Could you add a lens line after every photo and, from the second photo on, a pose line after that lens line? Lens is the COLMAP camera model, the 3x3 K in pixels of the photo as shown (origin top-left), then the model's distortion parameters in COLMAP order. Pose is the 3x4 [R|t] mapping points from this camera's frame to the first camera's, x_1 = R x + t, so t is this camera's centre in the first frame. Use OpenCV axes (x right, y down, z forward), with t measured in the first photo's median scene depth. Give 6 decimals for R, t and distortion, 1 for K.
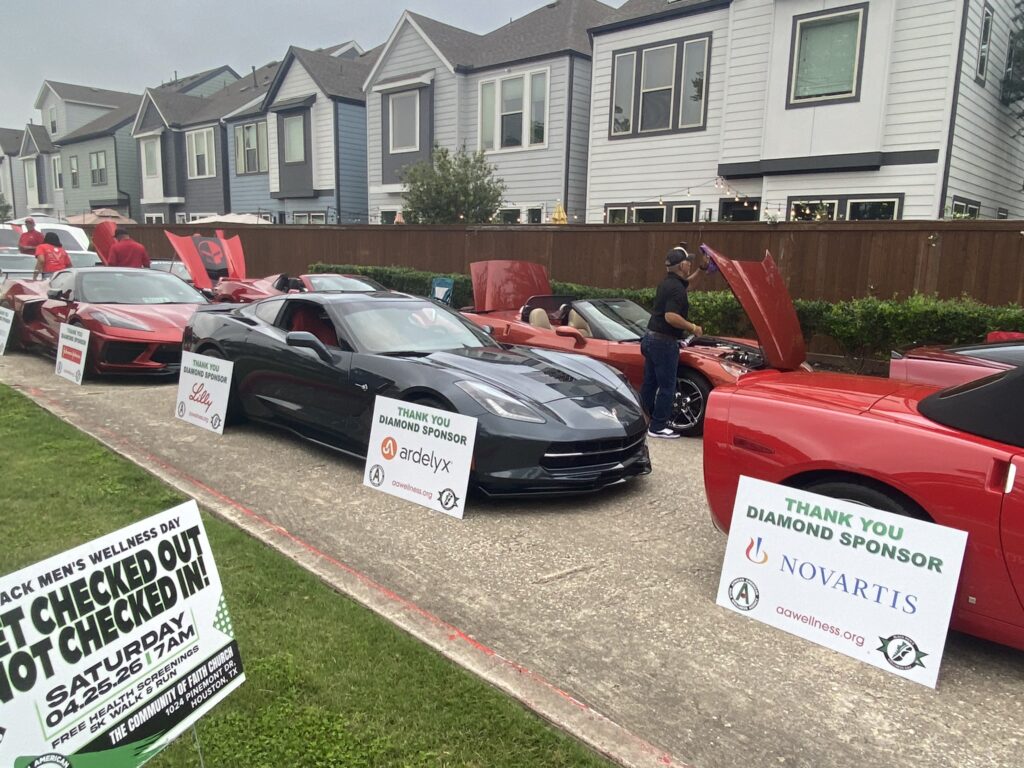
lens RADIAL K [[740.3, 0, 520.1], [0, 740.3, 375.9], [0, 0, 1]] dist [0.083916, -0.106021]
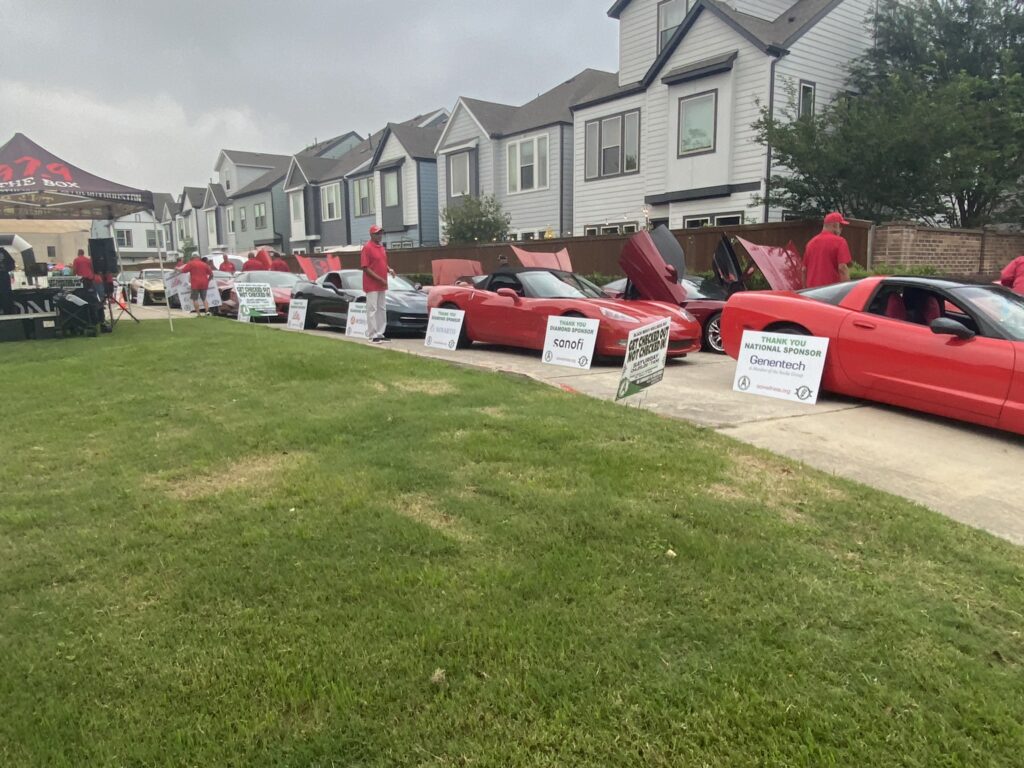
lens RADIAL K [[740.3, 0, 515.1], [0, 740.3, 374.9], [0, 0, 1]] dist [0.083916, -0.106021]
pose [[0.983336, -0.010082, -0.181519, 0.181985], [0.003859, 0.999394, -0.034603, 0.079219], [0.181758, 0.033326, 0.982778, -0.316807]]
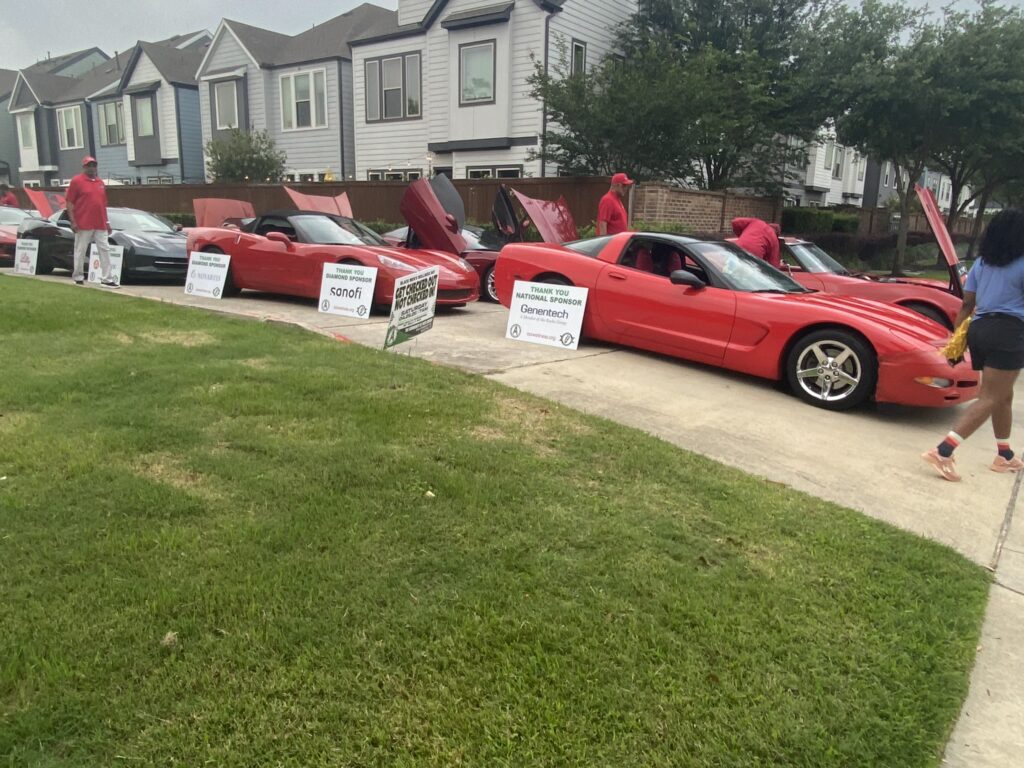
lens RADIAL K [[740.3, 0, 517.3], [0, 740.3, 375.4], [0, 0, 1]] dist [0.083916, -0.106021]
pose [[0.994973, -0.025343, 0.096887, 0.188106], [0.021923, 0.999104, 0.036206, 0.079950], [-0.097718, -0.033900, 0.994637, -0.317014]]
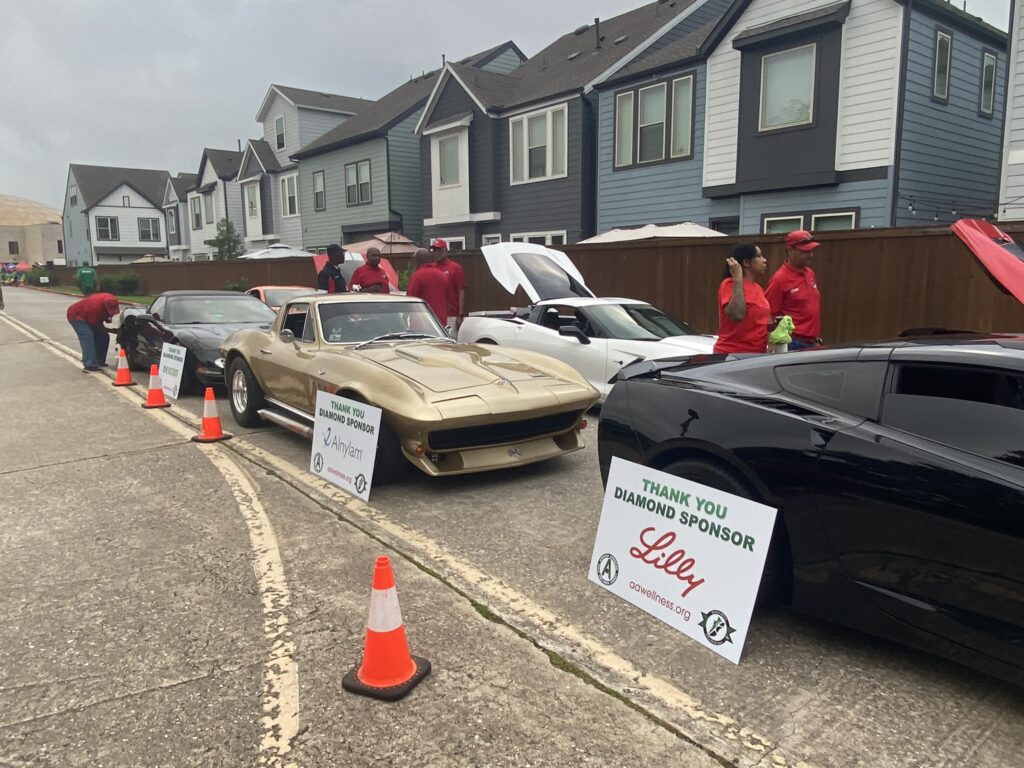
lens RADIAL K [[740.3, 0, 511.7], [0, 740.3, 380.6], [0, 0, 1]] dist [0.083916, -0.106021]
pose [[0.987904, -0.006823, -0.154914, -0.461582], [0.002277, 0.999562, -0.029505, -0.081210], [0.155047, 0.028795, 0.987487, 0.440112]]
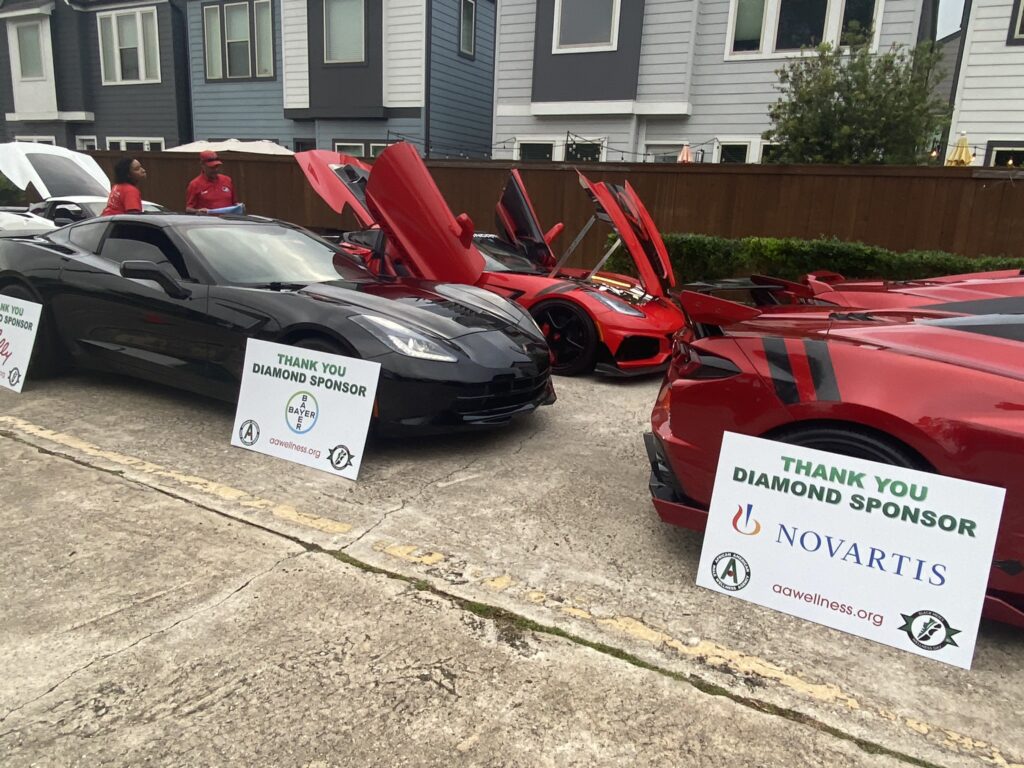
lens RADIAL K [[740.3, 0, 511.2], [0, 740.3, 384.2], [0, 0, 1]] dist [0.083916, -0.106021]
pose [[0.968009, -0.039564, 0.247777, -0.366280], [0.020350, 0.996616, 0.079634, -0.056628], [-0.250090, -0.072044, 0.965539, 0.329731]]
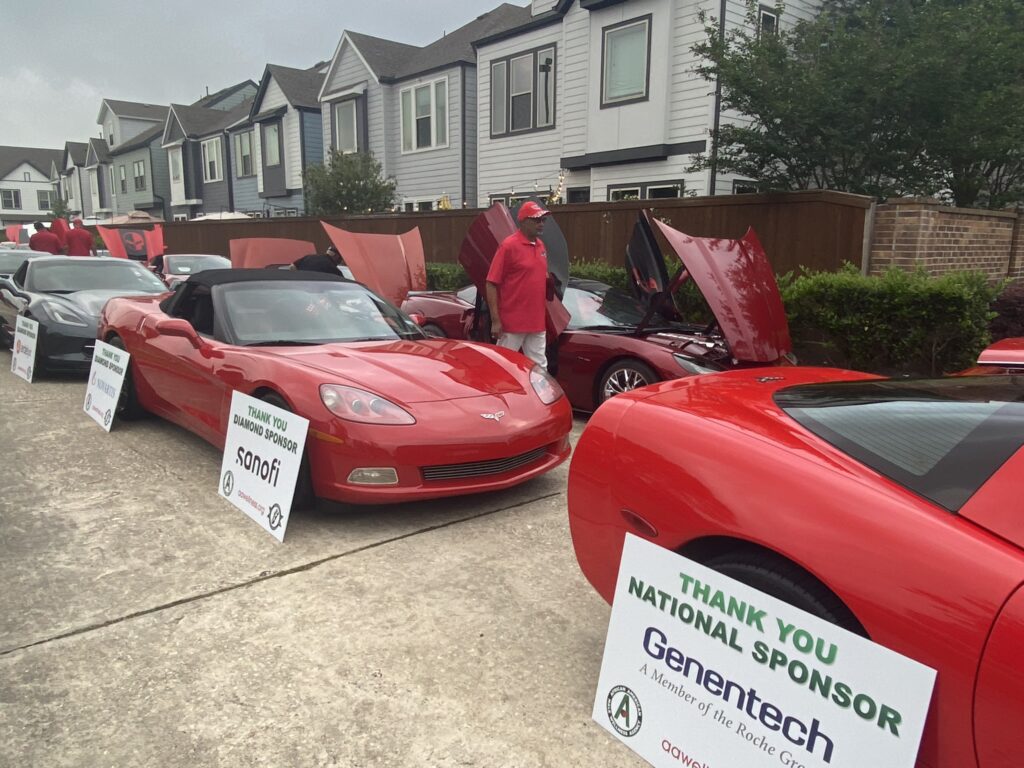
lens RADIAL K [[740.3, 0, 508.8], [0, 740.3, 374.8], [0, 0, 1]] dist [0.083916, -0.106021]
pose [[0.992407, 0.002745, -0.122964, 0.215501], [-0.002173, 0.999986, 0.004790, 0.029702], [0.122975, -0.004487, 0.992400, -0.097813]]
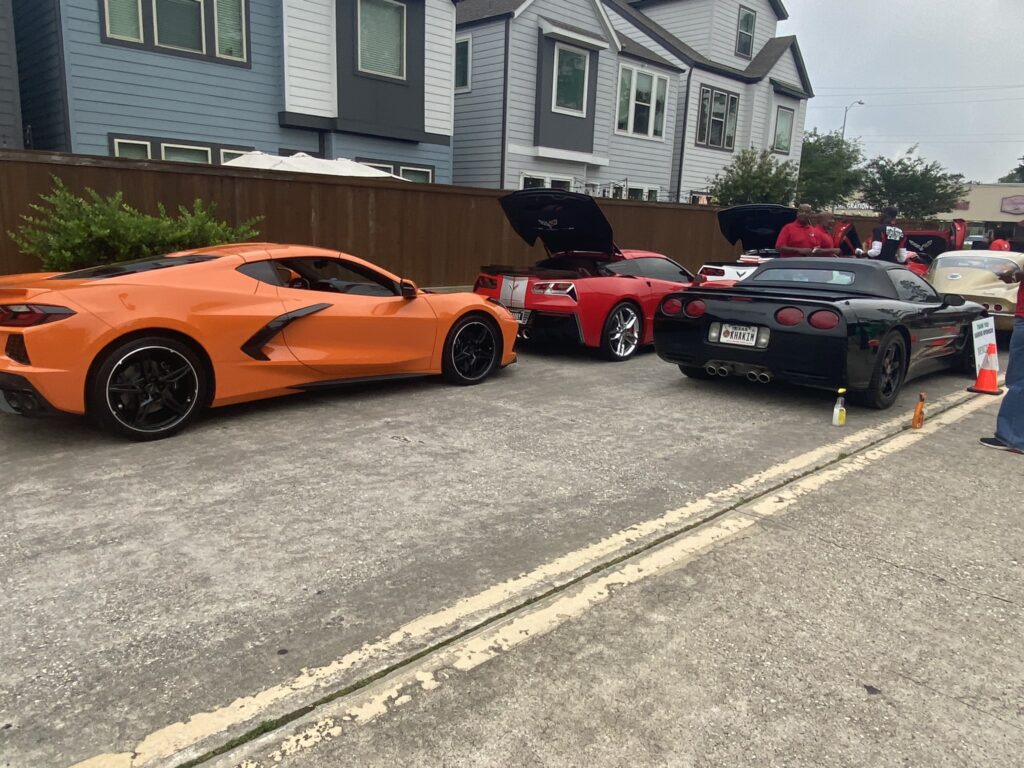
lens RADIAL K [[740.3, 0, 509.0], [0, 740.3, 375.7], [0, 0, 1]] dist [0.083916, -0.106021]
pose [[0.040466, -0.220904, 0.974456, -1.022908], [0.138300, 0.967106, 0.213494, -0.184255], [-0.989563, 0.126128, 0.069686, 0.974856]]
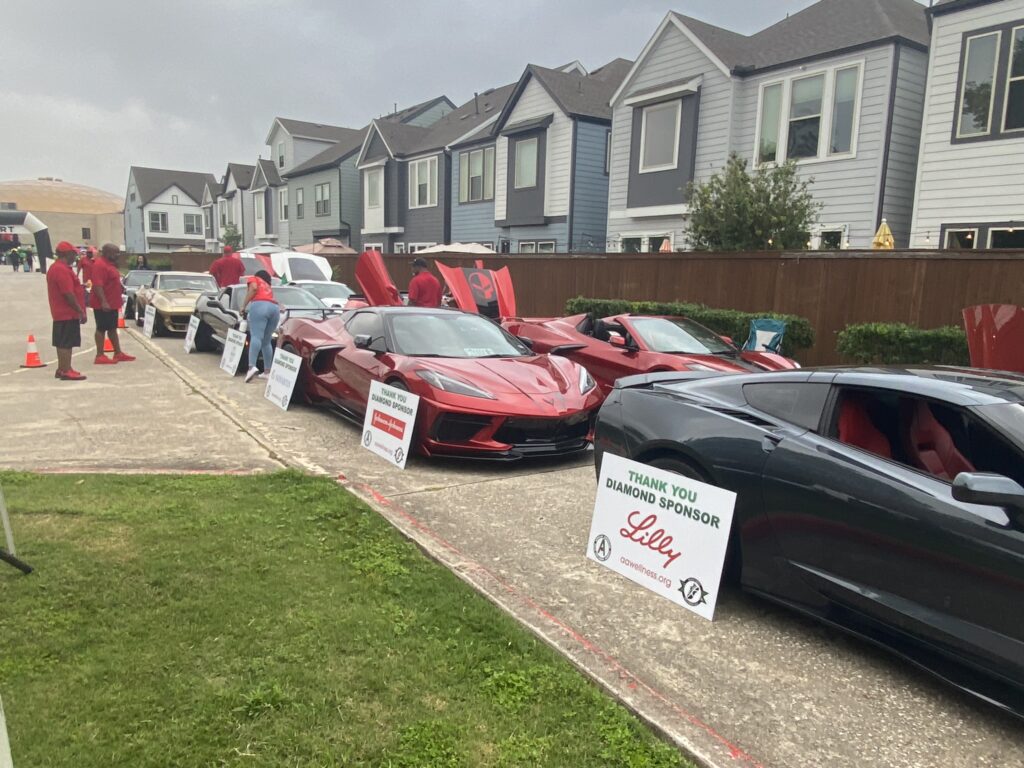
lens RADIAL K [[740.3, 0, 516.5], [0, 740.3, 381.6], [0, 0, 1]] dist [0.083916, -0.106021]
pose [[0.975124, 0.037803, -0.218415, -0.107845], [-0.044219, 0.998720, -0.024559, -0.020559], [0.217207, 0.033606, 0.975547, 0.104014]]
